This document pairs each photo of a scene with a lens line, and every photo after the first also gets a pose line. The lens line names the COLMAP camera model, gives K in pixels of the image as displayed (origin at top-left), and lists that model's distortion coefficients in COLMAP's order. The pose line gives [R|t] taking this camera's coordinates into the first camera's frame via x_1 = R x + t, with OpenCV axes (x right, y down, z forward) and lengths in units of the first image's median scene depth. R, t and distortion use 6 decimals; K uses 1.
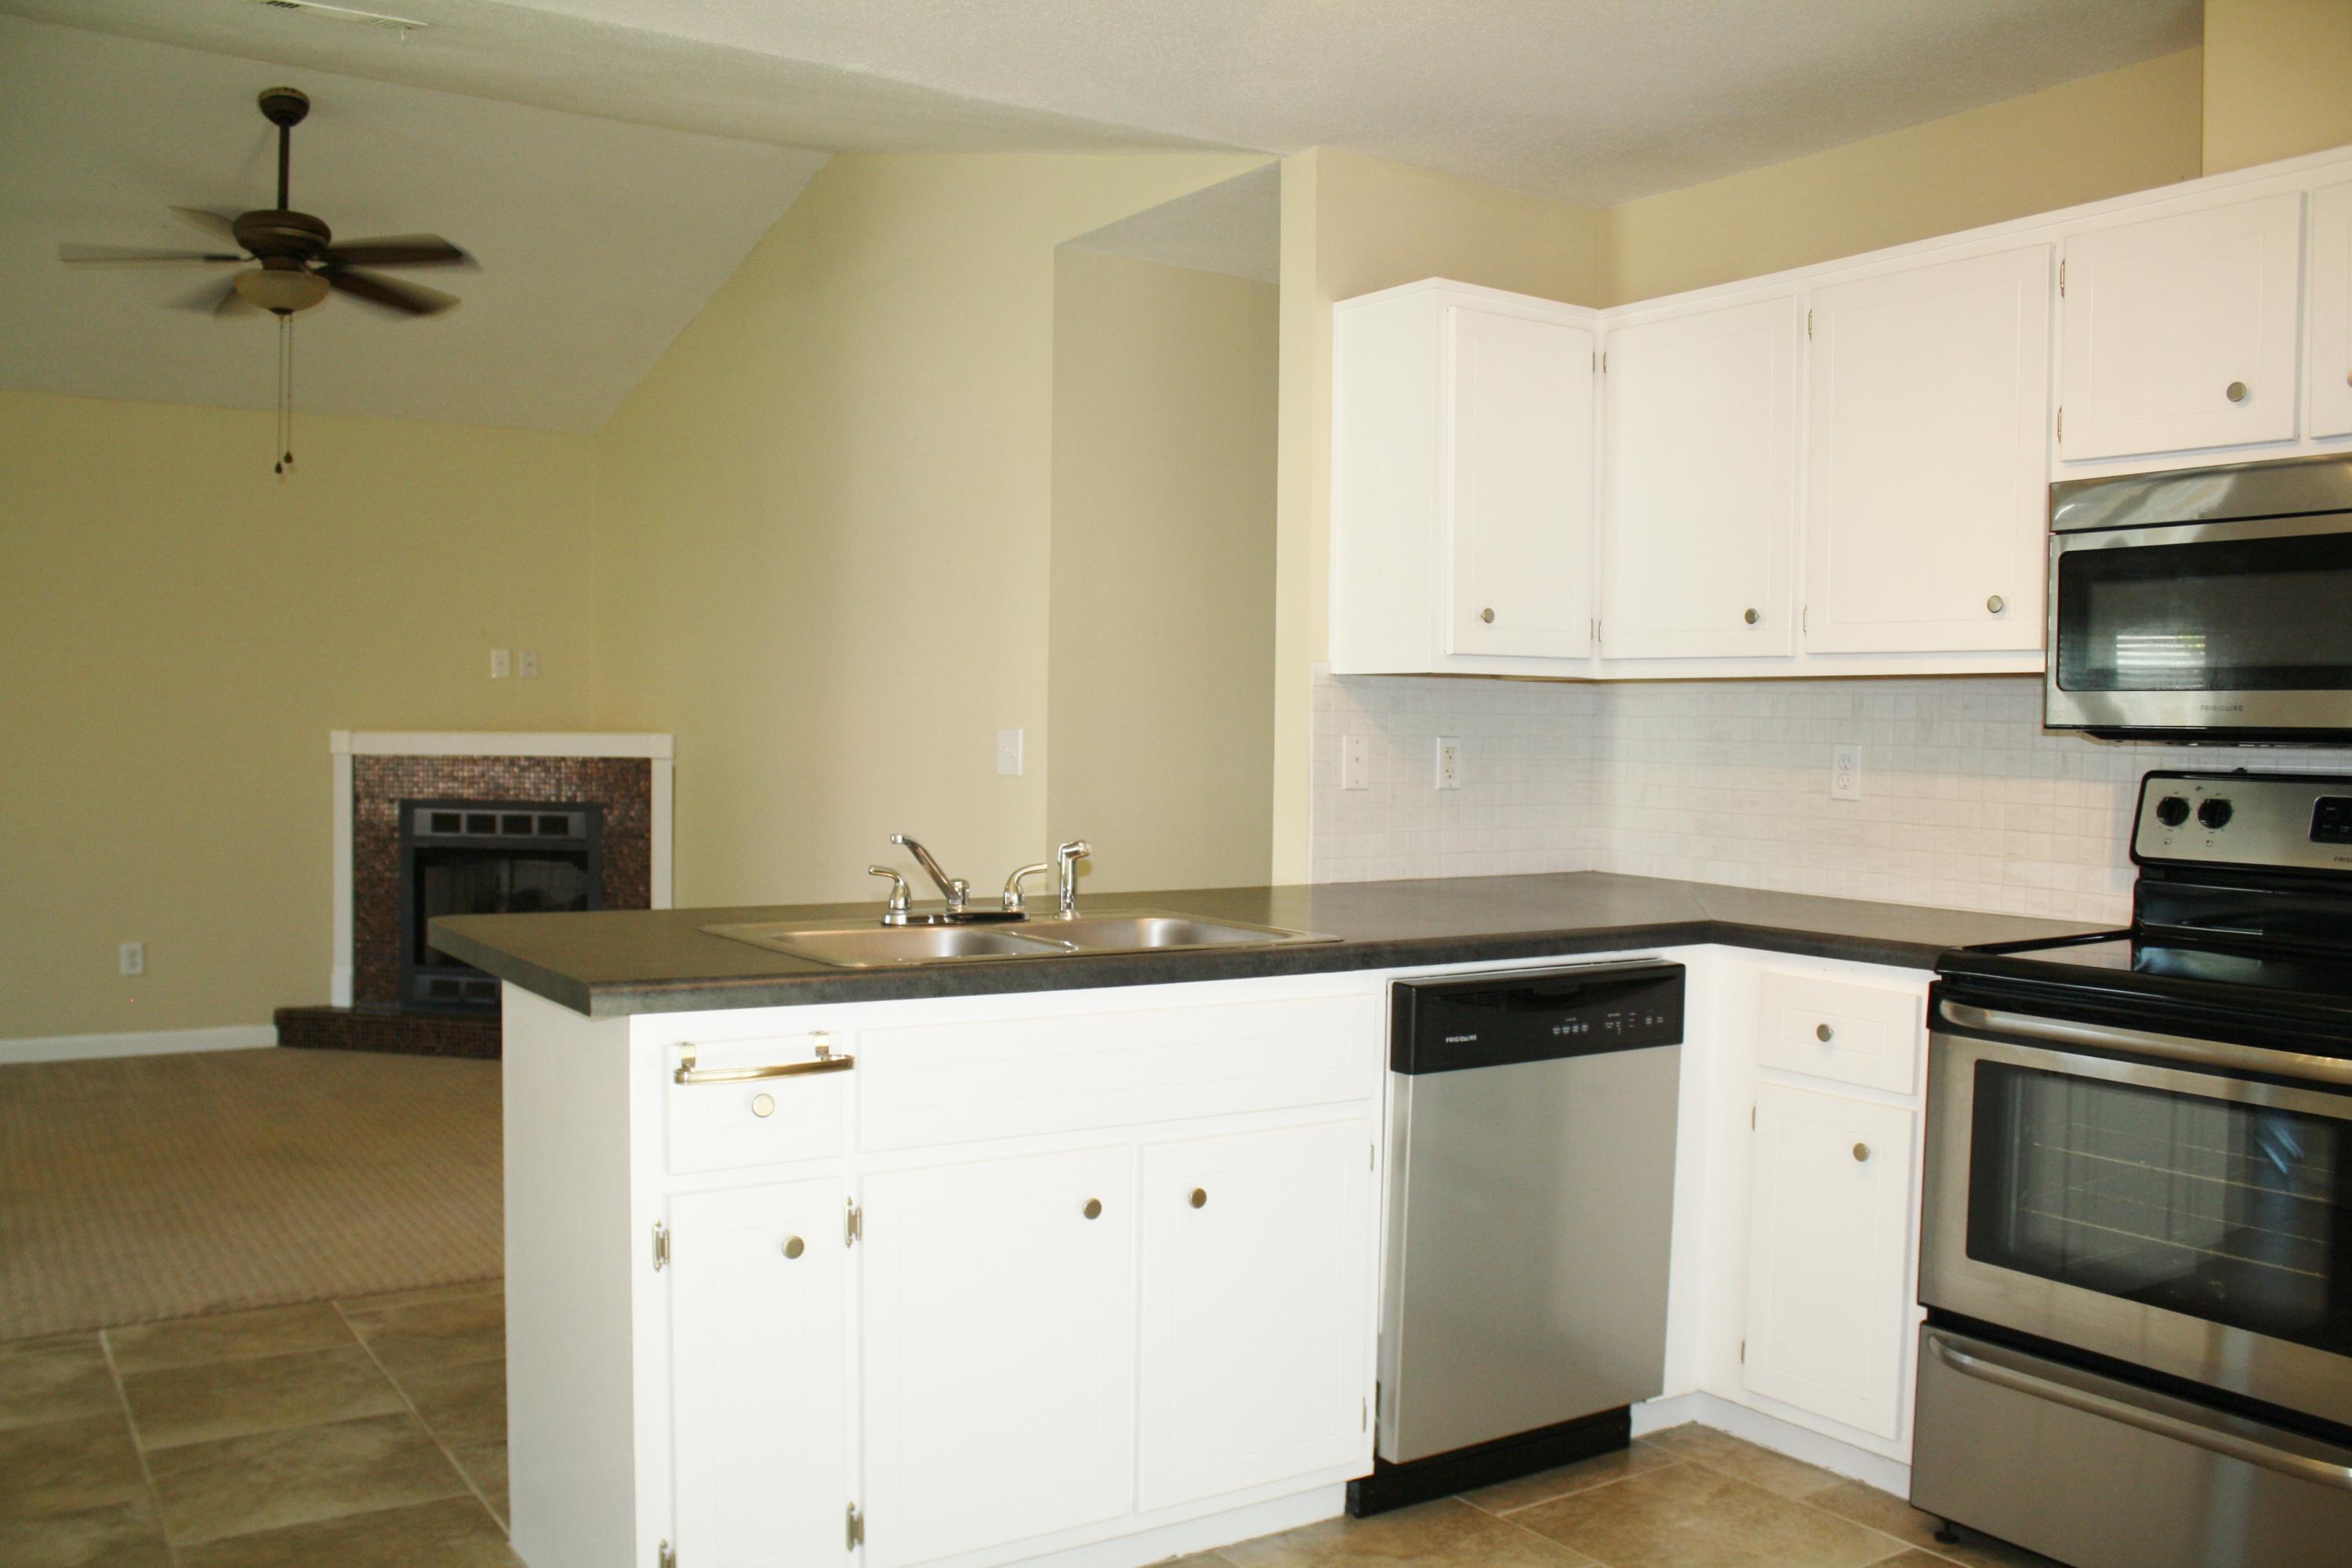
lens RADIAL K [[1973.6, 0, 1165.8], [0, 1973.6, 801.2], [0, 0, 1]] dist [-0.148340, 0.126856]
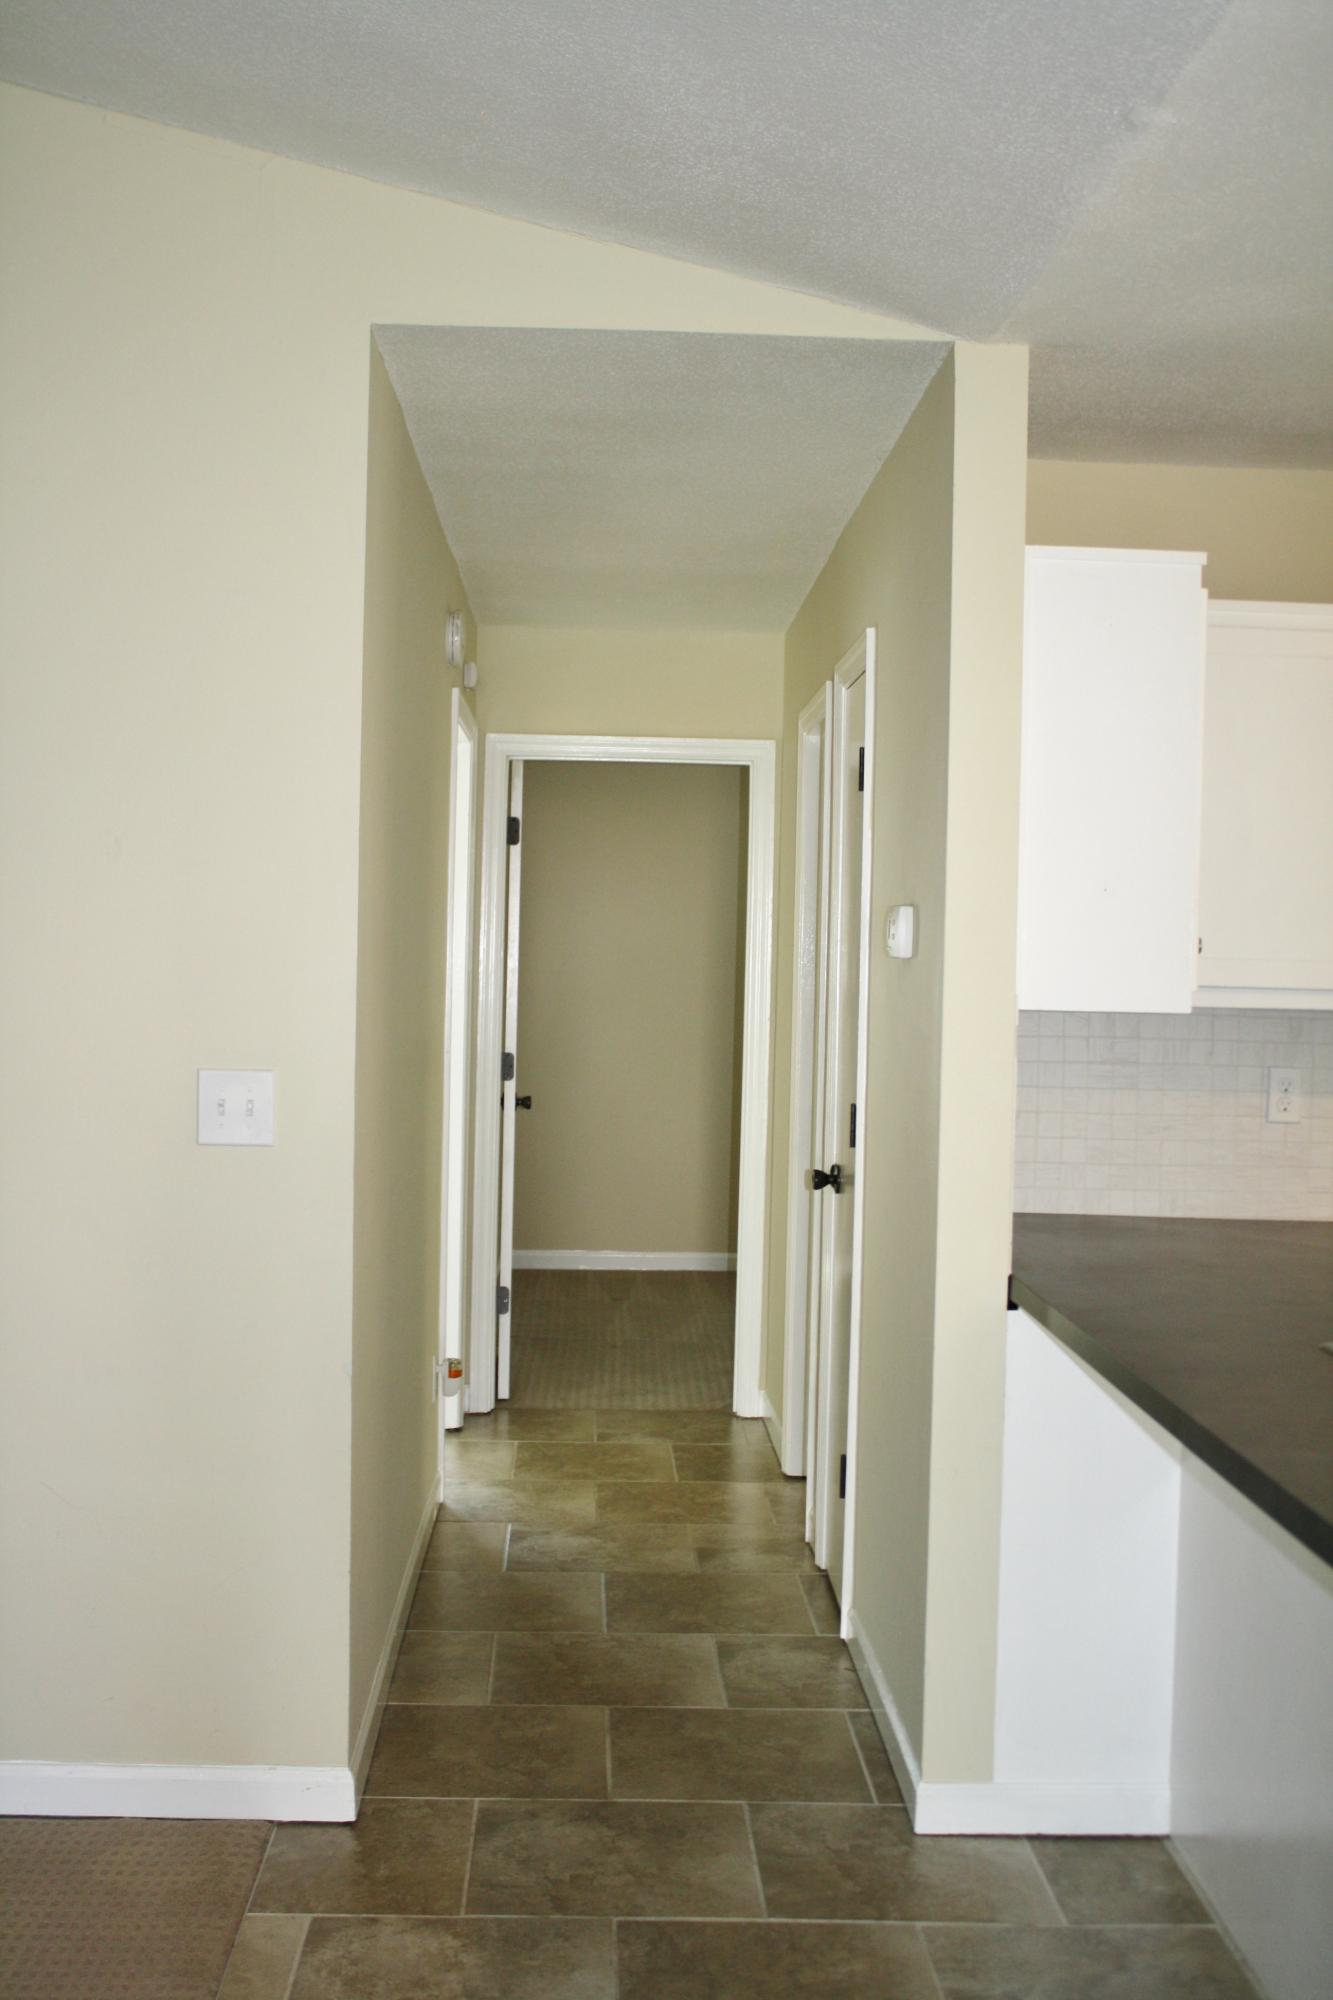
lens RADIAL K [[2160.8, 0, 628.0], [0, 2160.8, 987.9], [0, 0, 1]] dist [-0.053207, 0.000000]
pose [[0.531939, -0.019424, 0.846560, -0.575670], [0.019414, 0.999754, 0.010740, -0.066233], [-0.846560, 0.010723, 0.532185, 0.511704]]
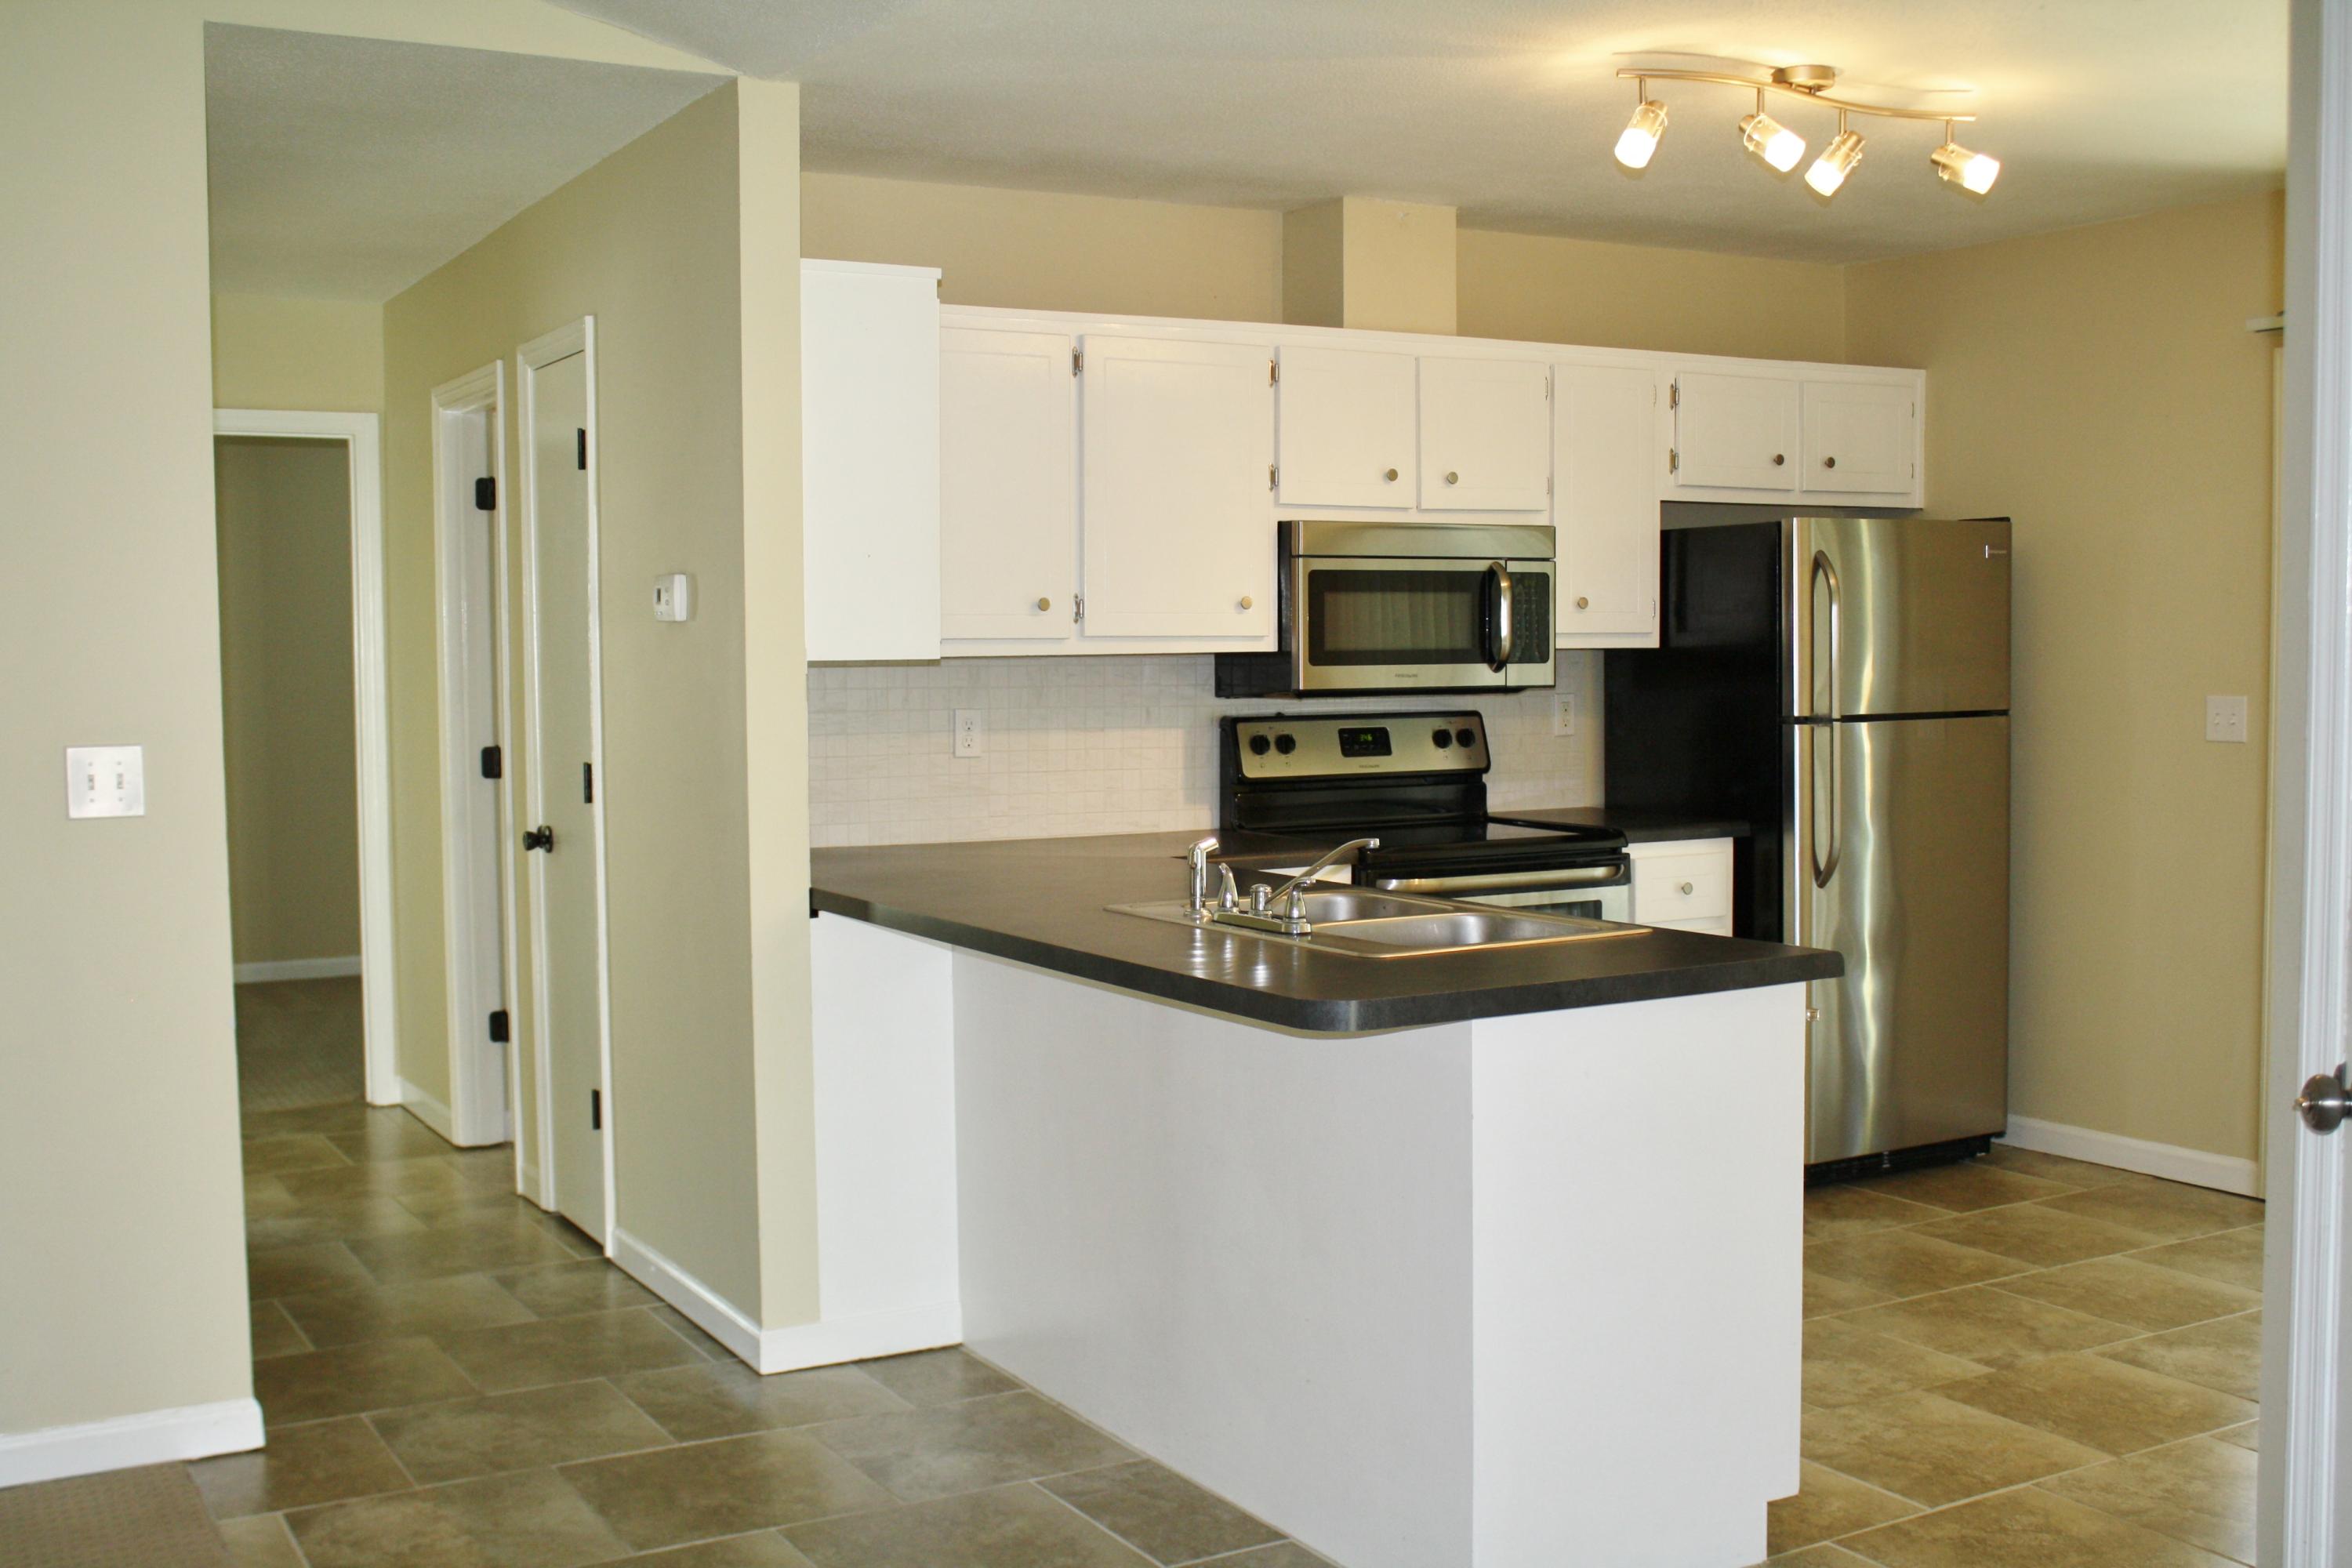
lens RADIAL K [[2432.6, 0, 1140.5], [0, 2432.6, 812.6], [0, 0, 1]] dist [-0.082214, 0.000000]
pose [[0.067979, -0.085867, 0.993985, -0.813150], [0.048436, 0.995399, 0.082676, -0.061733], [-0.996510, 0.042525, 0.071826, 0.586113]]
